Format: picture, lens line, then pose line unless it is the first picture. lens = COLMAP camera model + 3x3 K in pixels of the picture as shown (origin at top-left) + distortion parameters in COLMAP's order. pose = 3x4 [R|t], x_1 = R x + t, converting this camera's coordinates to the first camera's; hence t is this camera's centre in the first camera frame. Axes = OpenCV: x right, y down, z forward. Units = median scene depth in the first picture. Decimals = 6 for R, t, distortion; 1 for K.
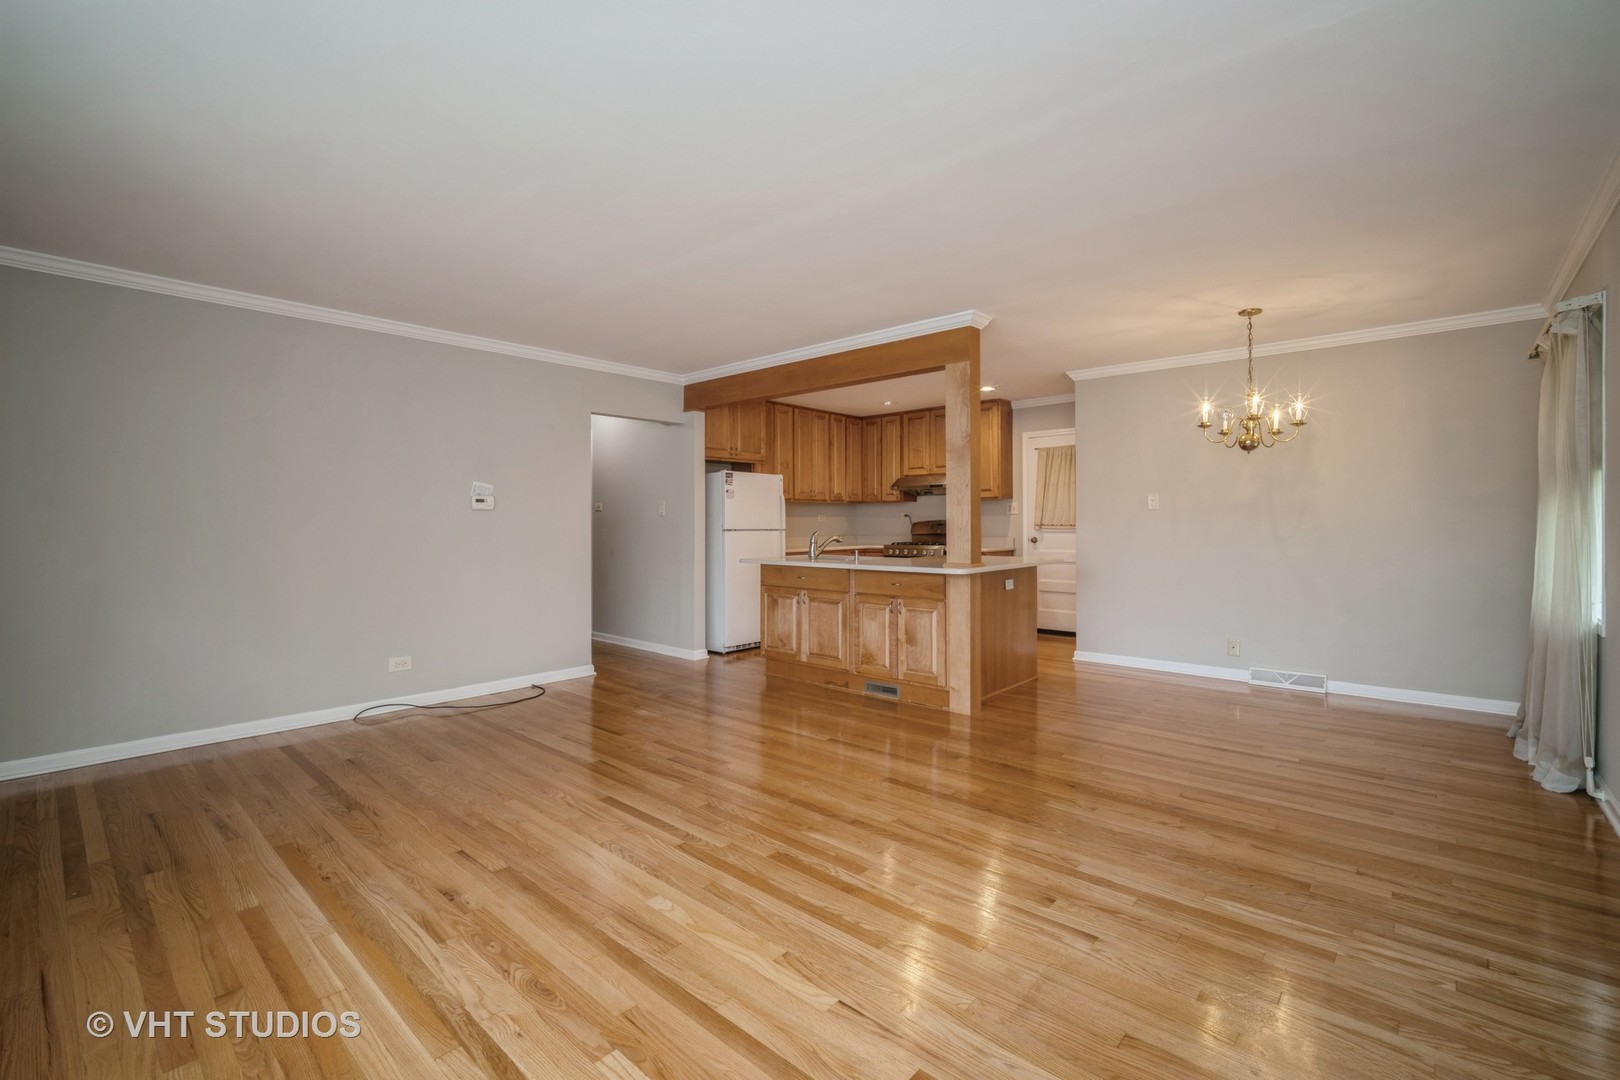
lens RADIAL K [[705.6, 0, 809.5], [0, 705.6, 529.8], [0, 0, 1]] dist [-0.013397, 0.005830]
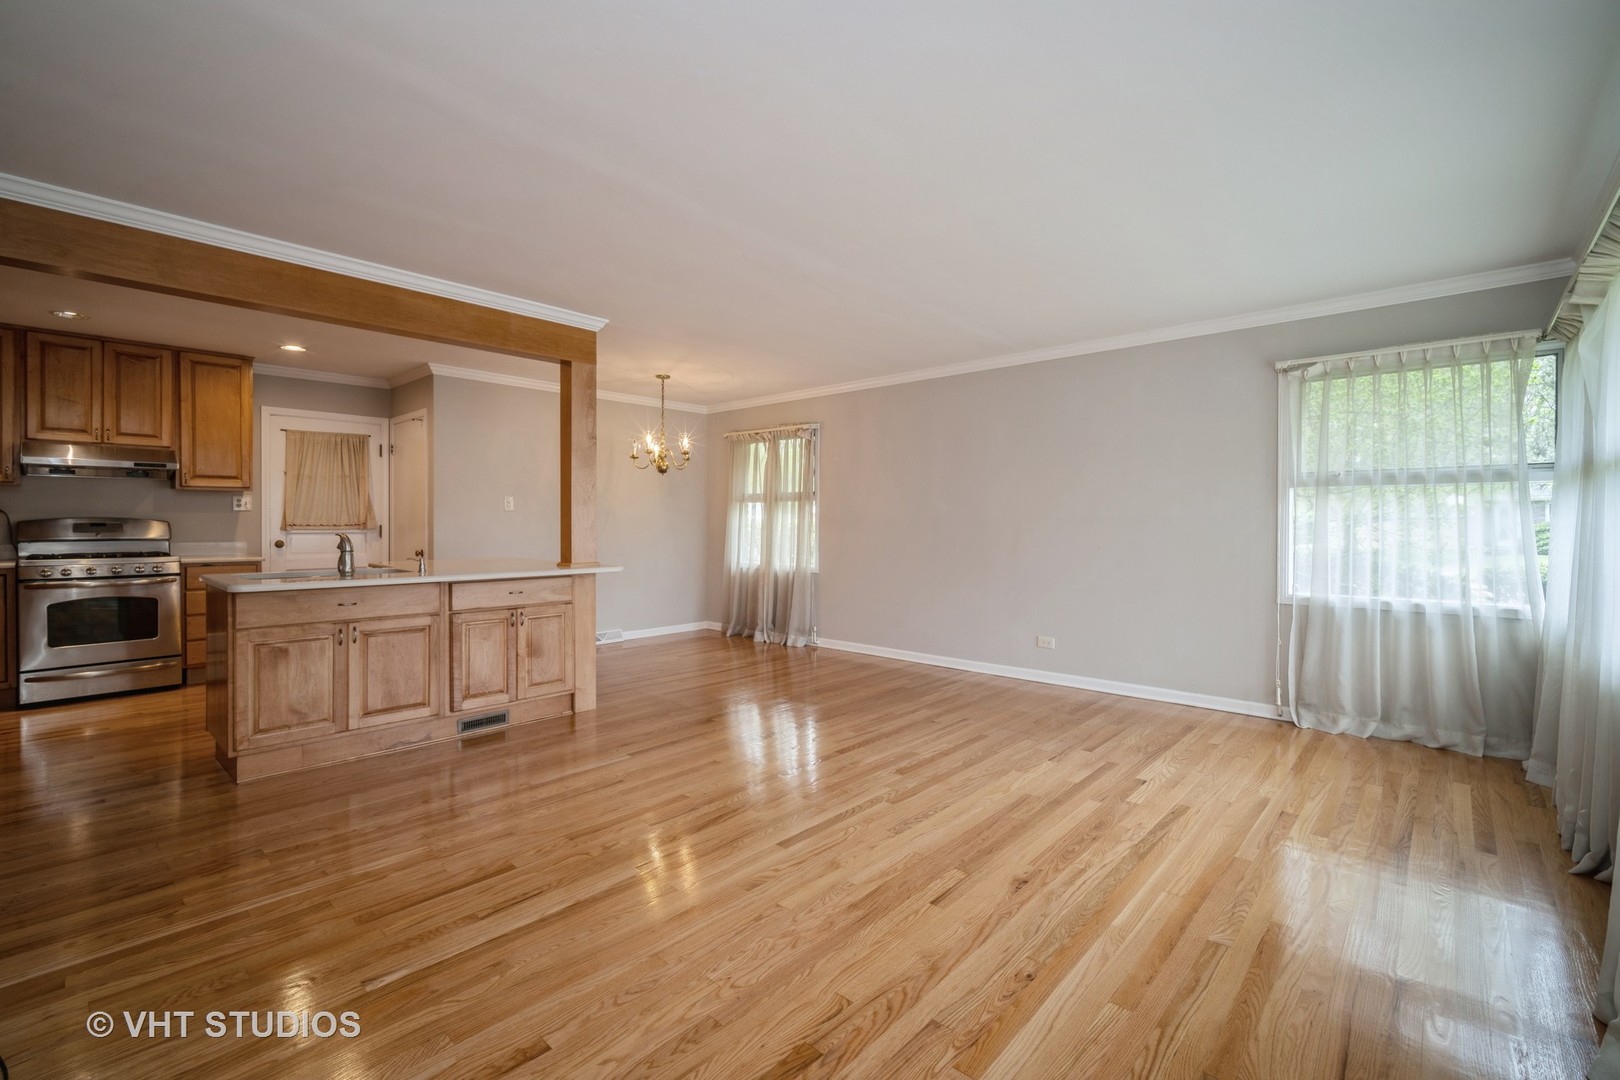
lens RADIAL K [[705.6, 0, 809.5], [0, 705.6, 529.8], [0, 0, 1]] dist [-0.013397, 0.005830]
pose [[0.008248, -0.006196, 0.999947, -0.647841], [0.007905, 0.999950, 0.006131, -0.002515], [-0.999935, 0.007854, 0.008297, 0.545202]]
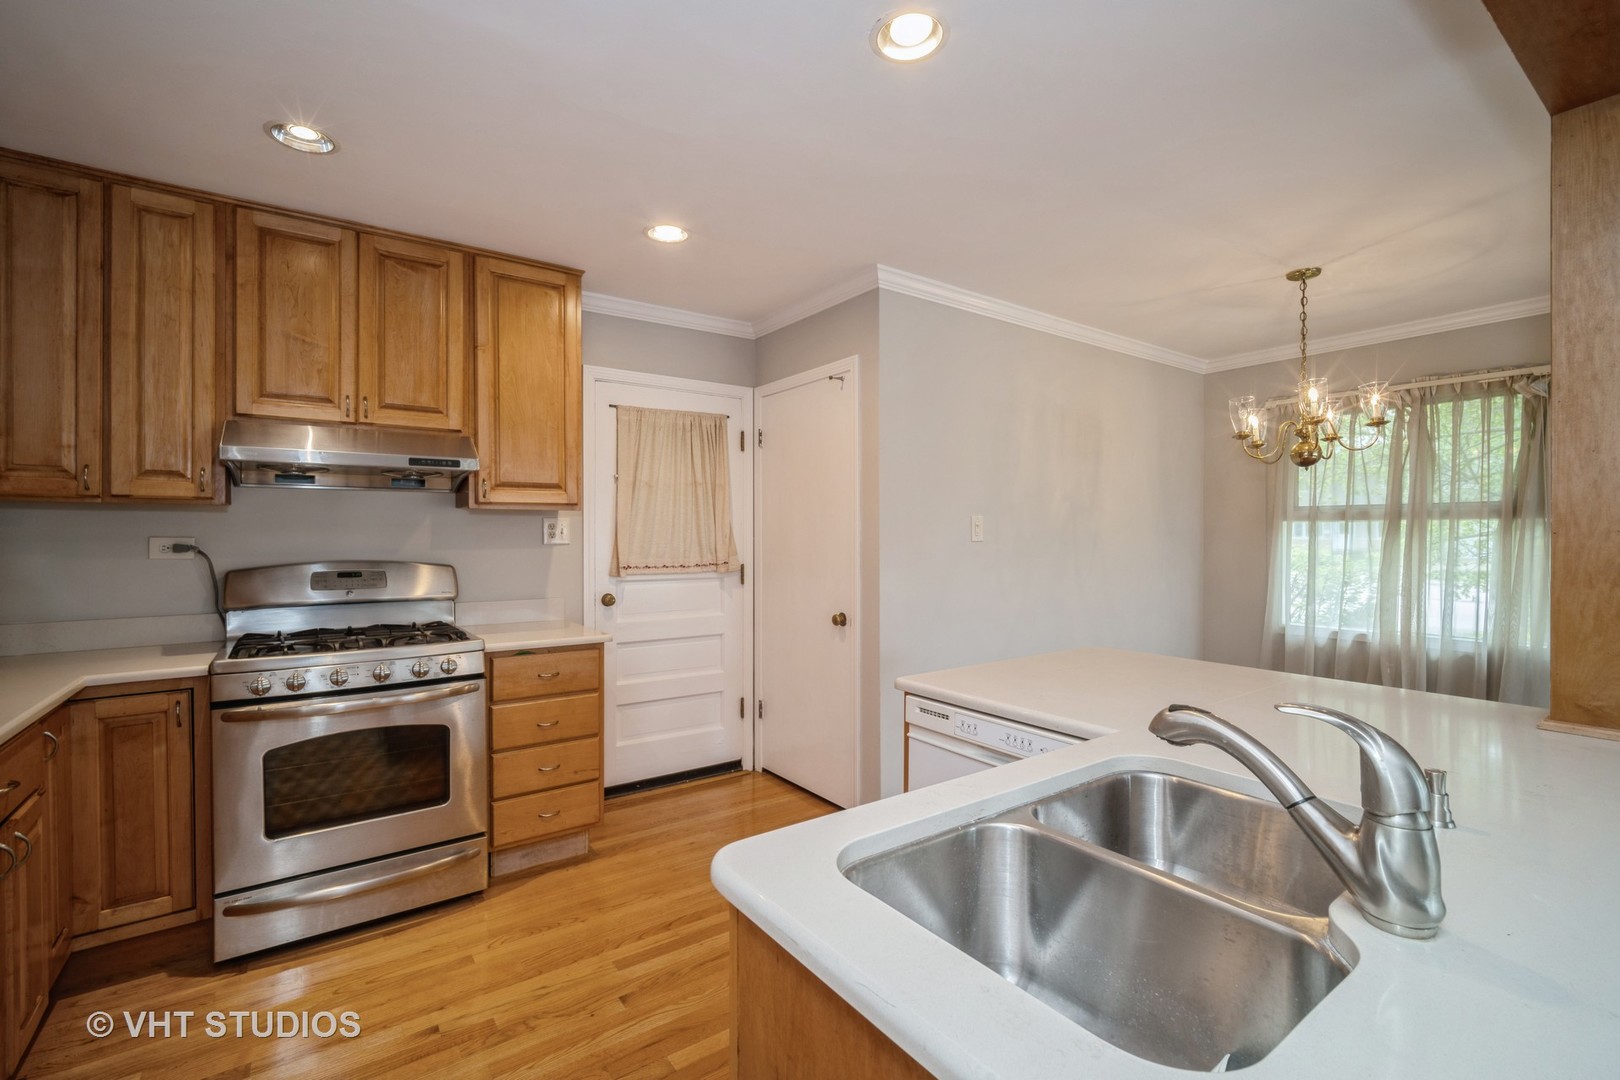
lens RADIAL K [[714.3, 0, 810.0], [0, 714.3, 540.0], [0, 0, 1]] dist [-0.003663, -0.000127]
pose [[0.220825, -0.002684, 0.975310, -0.158813], [0.009717, 0.999953, 0.000551, -0.033304], [-0.975265, 0.009355, 0.220841, 1.054684]]
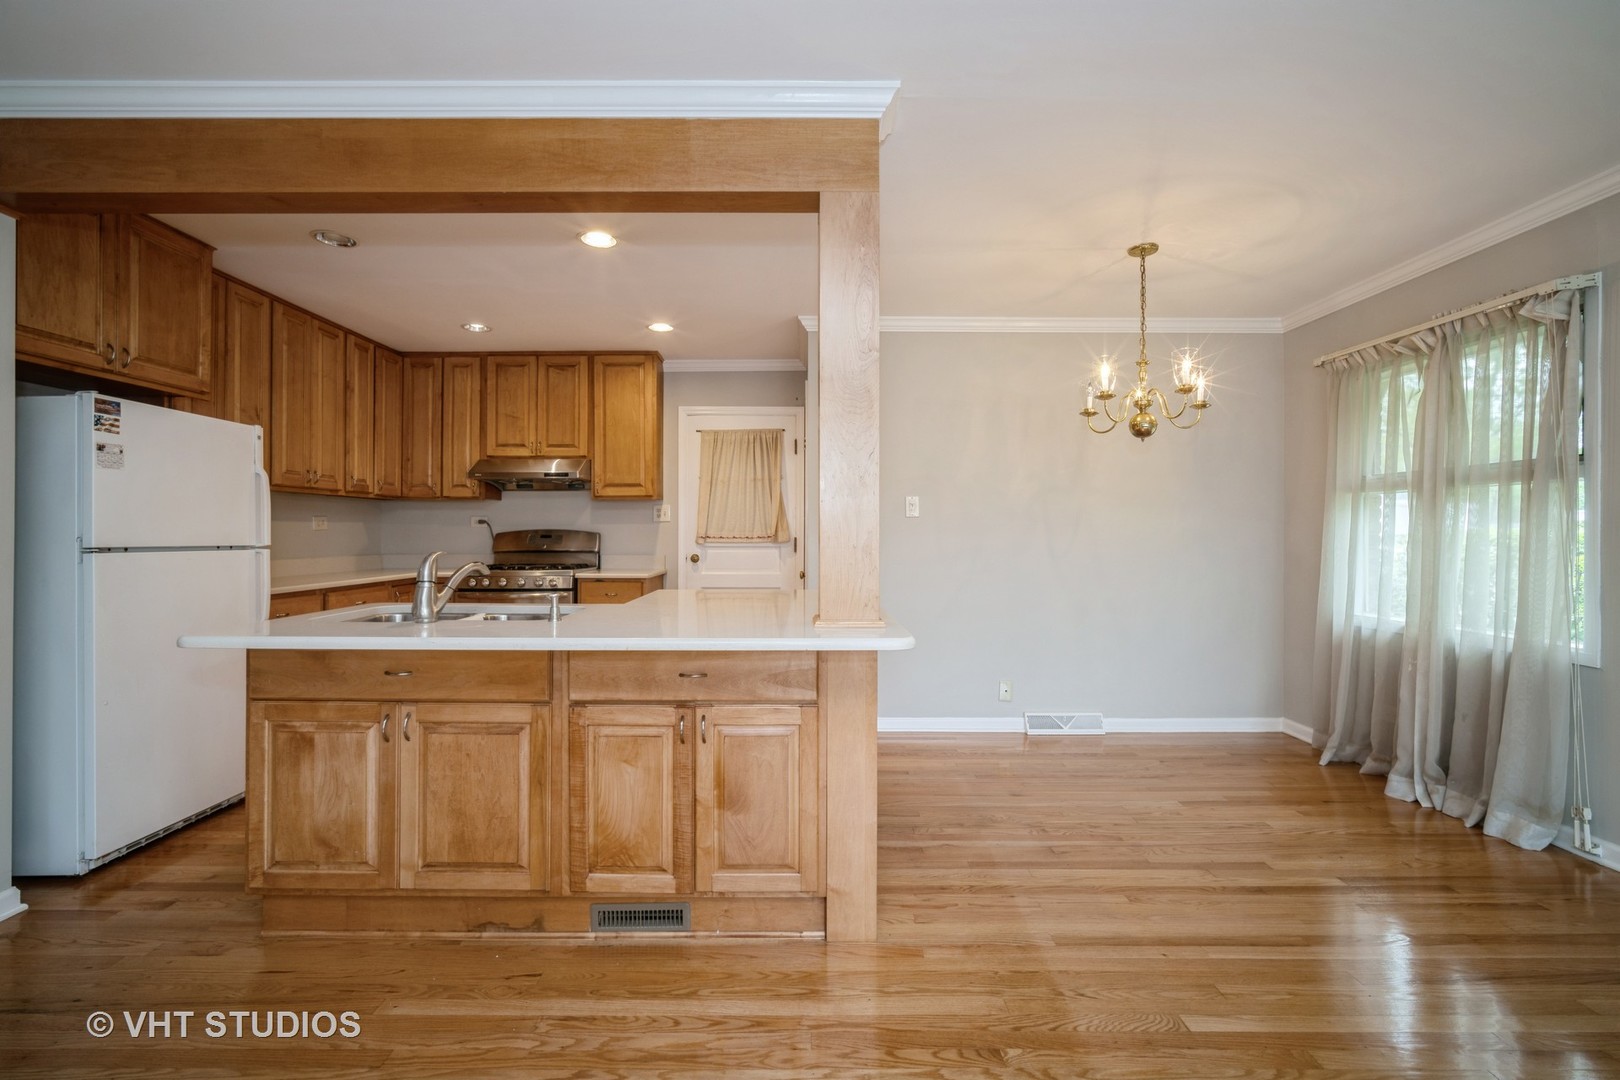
lens RADIAL K [[699.6, 0, 805.8], [0, 699.6, 533.0], [0, 0, 1]] dist [-0.015667, 0.005533]
pose [[0.744266, 0.005707, 0.667859, -0.097201], [0.002522, 0.999932, -0.011355, -0.004026], [-0.667879, 0.010135, 0.744201, 0.549790]]
